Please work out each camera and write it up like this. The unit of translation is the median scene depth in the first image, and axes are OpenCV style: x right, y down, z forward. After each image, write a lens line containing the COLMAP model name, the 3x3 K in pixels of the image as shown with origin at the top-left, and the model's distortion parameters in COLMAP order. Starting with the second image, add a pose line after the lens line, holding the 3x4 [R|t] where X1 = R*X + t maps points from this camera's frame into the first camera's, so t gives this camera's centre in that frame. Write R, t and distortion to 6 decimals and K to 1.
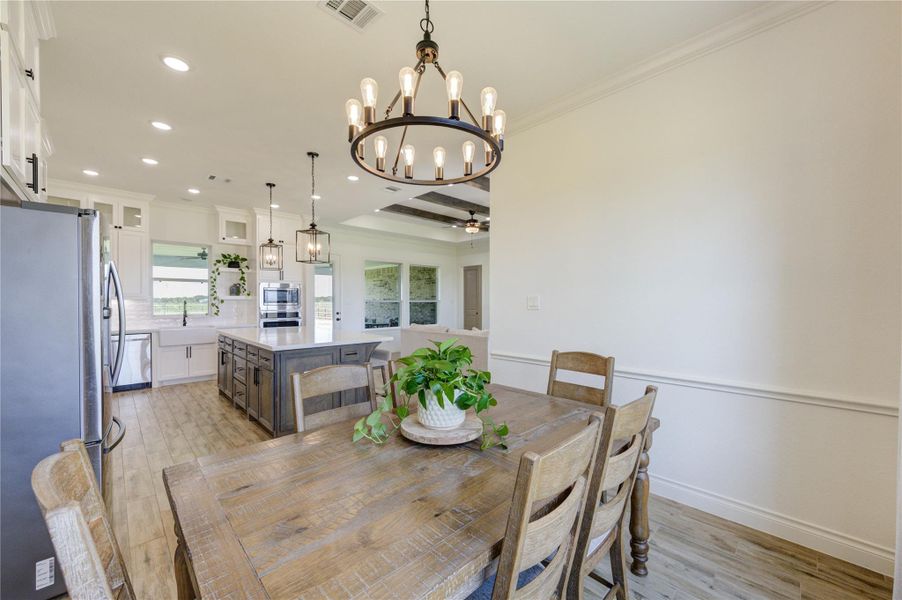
lens RADIAL K [[348.3, 0, 455.5], [0, 348.3, 303.3], [0, 0, 1]] dist [0.001474, -0.000012]
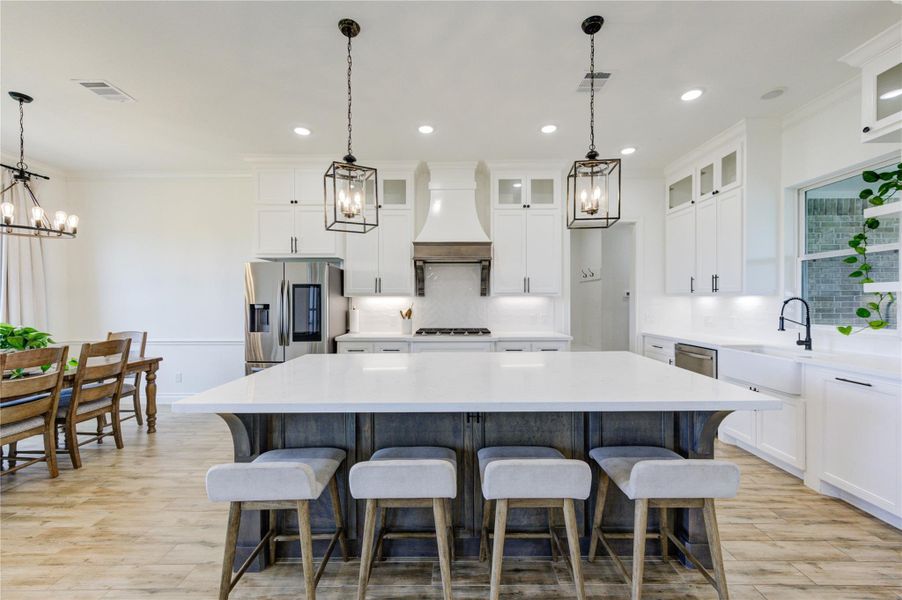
lens RADIAL K [[348.3, 0, 455.5], [0, 348.3, 303.3], [0, 0, 1]] dist [0.001474, -0.000012]
pose [[-0.710963, 0.007359, -0.703191, -0.086709], [0.000551, 0.999951, 0.009908, -0.004085], [0.703230, 0.006657, -0.710932, 0.871791]]
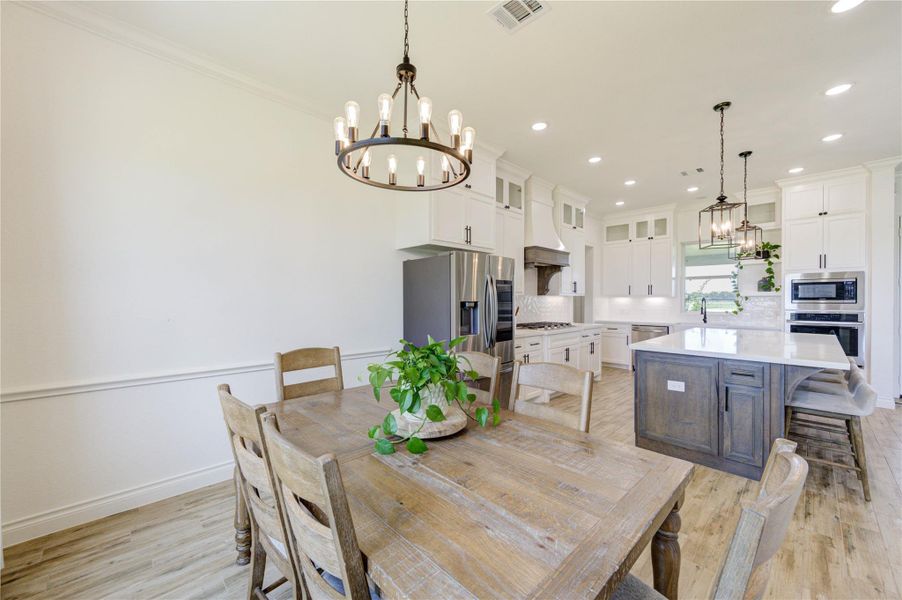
lens RADIAL K [[357.8, 0, 454.8], [0, 357.8, 302.8], [0, 0, 1]] dist [-0.000267, 0.000129]
pose [[-0.003445, 0.007387, -0.999967, 0.224174], [-0.002470, 0.999970, 0.007396, 0.000450], [0.999991, 0.002496, -0.003427, 0.243259]]
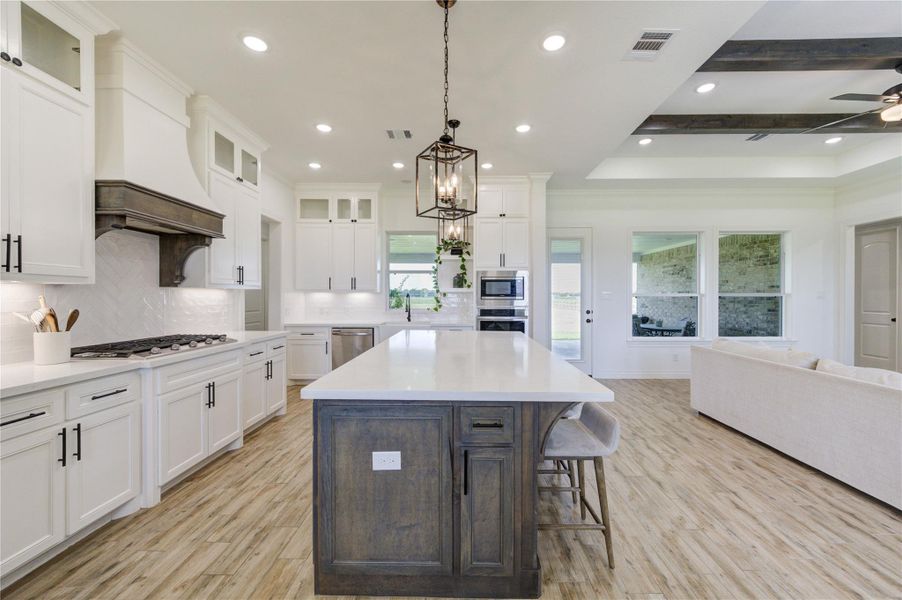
lens RADIAL K [[353.6, 0, 461.5], [0, 353.6, 299.5], [0, 0, 1]] dist [-0.000631, -0.000273]
pose [[0.702811, 0.007890, -0.711333, -0.018907], [-0.004908, 0.999968, 0.006242, 0.000132], [0.711360, -0.000895, 0.702827, 0.387187]]
